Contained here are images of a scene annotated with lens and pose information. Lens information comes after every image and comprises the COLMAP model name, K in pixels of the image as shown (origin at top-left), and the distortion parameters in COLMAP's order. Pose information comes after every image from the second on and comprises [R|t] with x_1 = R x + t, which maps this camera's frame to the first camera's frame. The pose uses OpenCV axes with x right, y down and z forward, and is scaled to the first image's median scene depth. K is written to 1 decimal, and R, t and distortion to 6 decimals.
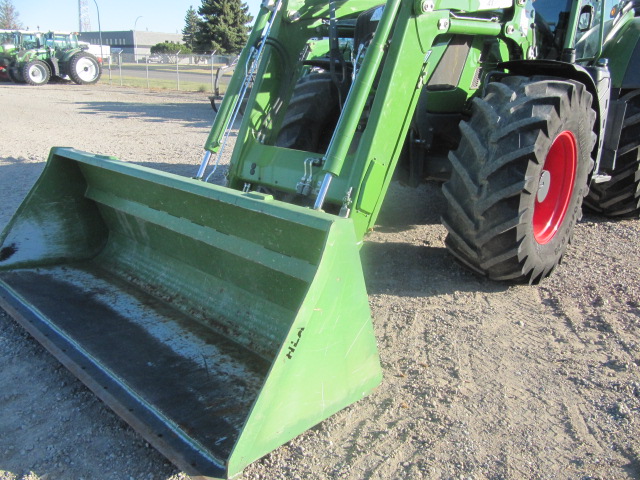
lens RADIAL K [[525.5, 0, 316.3], [0, 525.5, 237.5], [0, 0, 1]] dist [-0.053779, 0.028079]
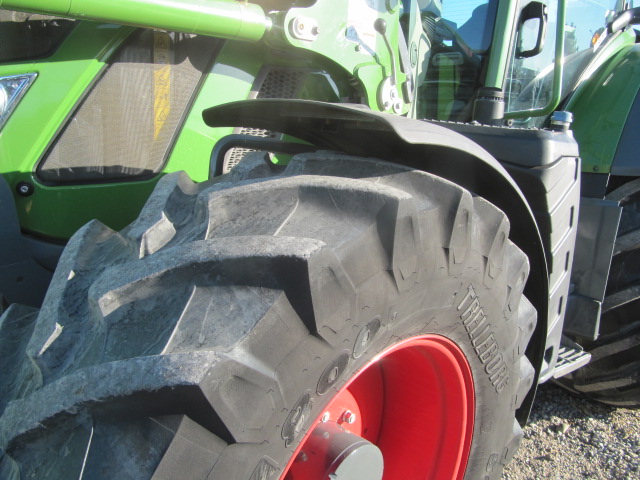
lens RADIAL K [[525.5, 0, 316.3], [0, 525.5, 237.5], [0, 0, 1]] dist [-0.053779, 0.028079]
pose [[0.999321, 0.035520, -0.009808, 0.391718], [-0.036289, 0.994865, -0.094487, -0.212072], [0.006401, 0.094778, 0.995478, 0.632132]]
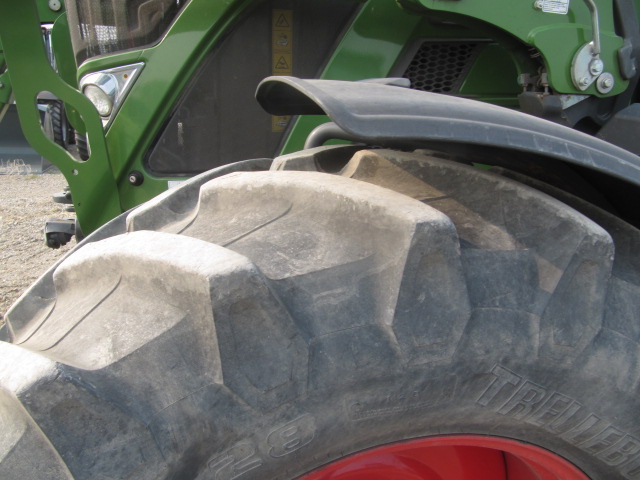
lens RADIAL K [[525.5, 0, 316.3], [0, 525.5, 237.5], [0, 0, 1]] dist [-0.053779, 0.028079]
pose [[0.860289, 0.137729, -0.490851, 0.475193], [-0.160385, 0.987046, -0.004141, -0.249995], [0.483922, 0.082288, 0.871234, 0.720791]]
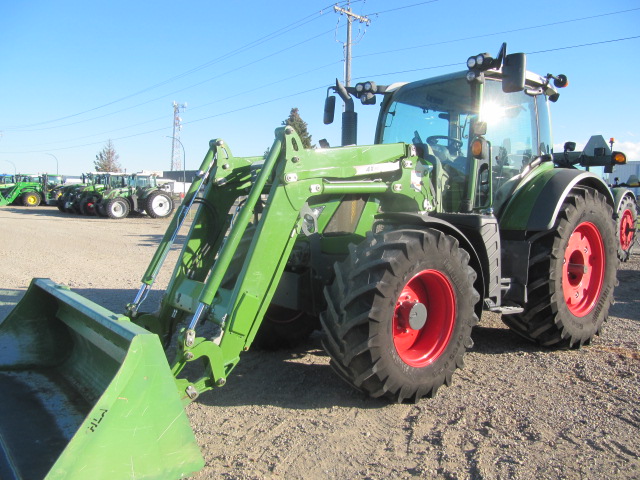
lens RADIAL K [[525.5, 0, 316.3], [0, 525.5, 237.5], [0, 0, 1]] dist [-0.053779, 0.028079]
pose [[0.990757, -0.000546, -0.135646, 0.352372], [-0.032299, 0.970281, -0.239816, 0.017952], [0.131746, 0.241981, 0.961295, -0.189940]]
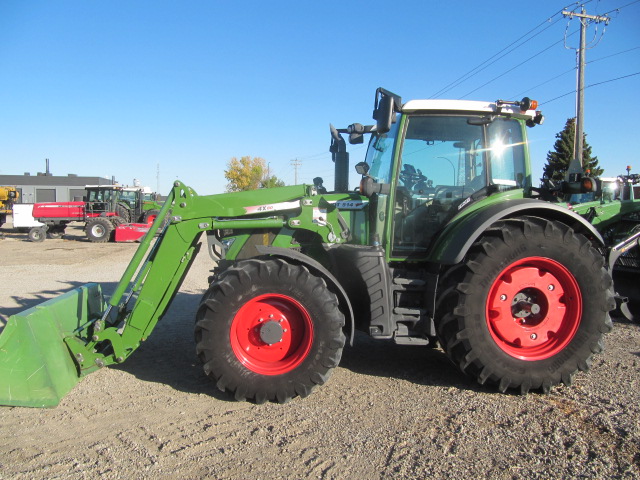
lens RADIAL K [[525.5, 0, 316.3], [0, 525.5, 237.5], [0, 0, 1]] dist [-0.053779, 0.028079]
pose [[0.775787, 0.007402, -0.630951, 1.340944], [-0.182236, 0.959950, -0.212807, -0.062149], [0.604106, 0.280075, 0.746066, -0.041671]]
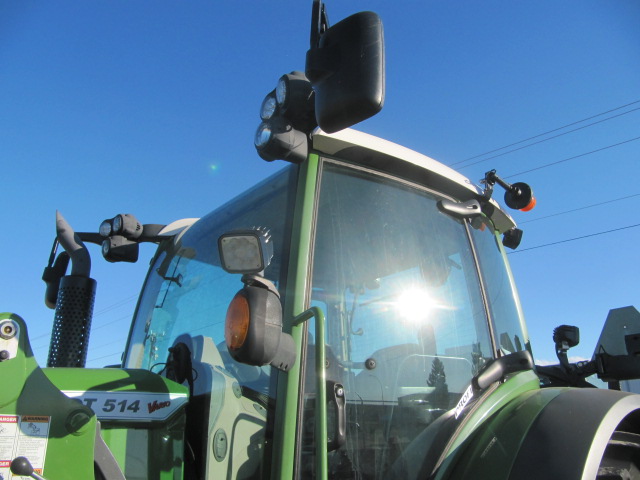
lens RADIAL K [[525.5, 0, 316.3], [0, 525.5, 237.5], [0, 0, 1]] dist [-0.053779, 0.028079]
pose [[0.993536, -0.075734, -0.084560, 0.646695], [0.006647, 0.782446, -0.622683, -0.337812], [0.113322, 0.618096, 0.777892, 0.729965]]
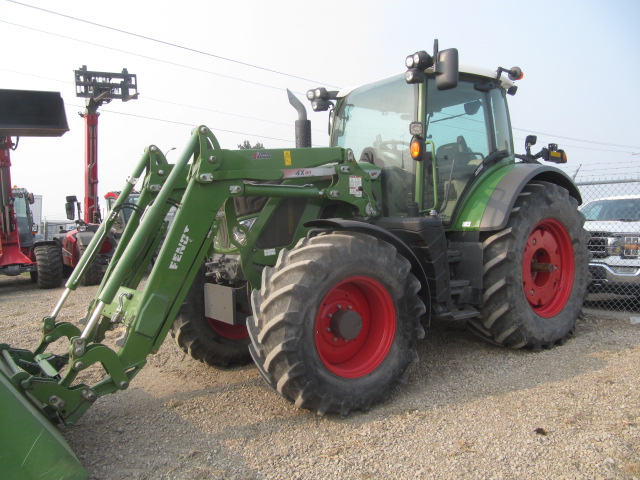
lens RADIAL K [[525.5, 0, 316.3], [0, 525.5, 237.5], [0, 0, 1]] dist [-0.053779, 0.028079]
pose [[0.982633, -0.058848, -0.175982, 0.541571], [0.012439, 0.967136, -0.253953, 0.000076], [0.185143, 0.247354, 0.951072, -0.131729]]
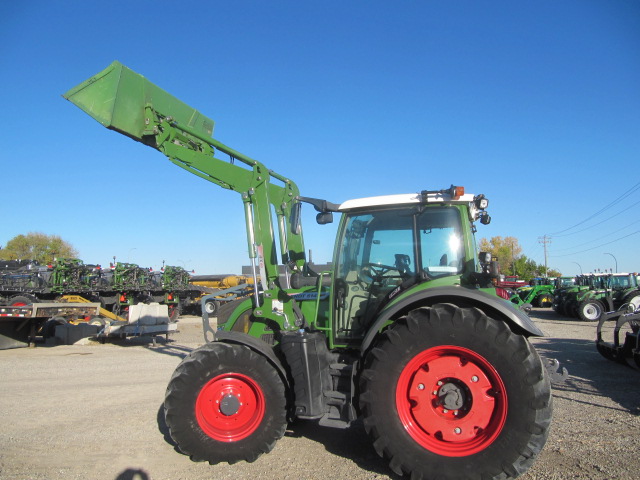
lens RADIAL K [[525.5, 0, 316.3], [0, 525.5, 237.5], [0, 0, 1]] dist [-0.053779, 0.028079]
pose [[0.401682, -0.138012, -0.905320, 2.044889], [-0.259066, 0.931073, -0.256883, -0.236990], [0.878371, 0.337723, 0.338241, 0.501946]]
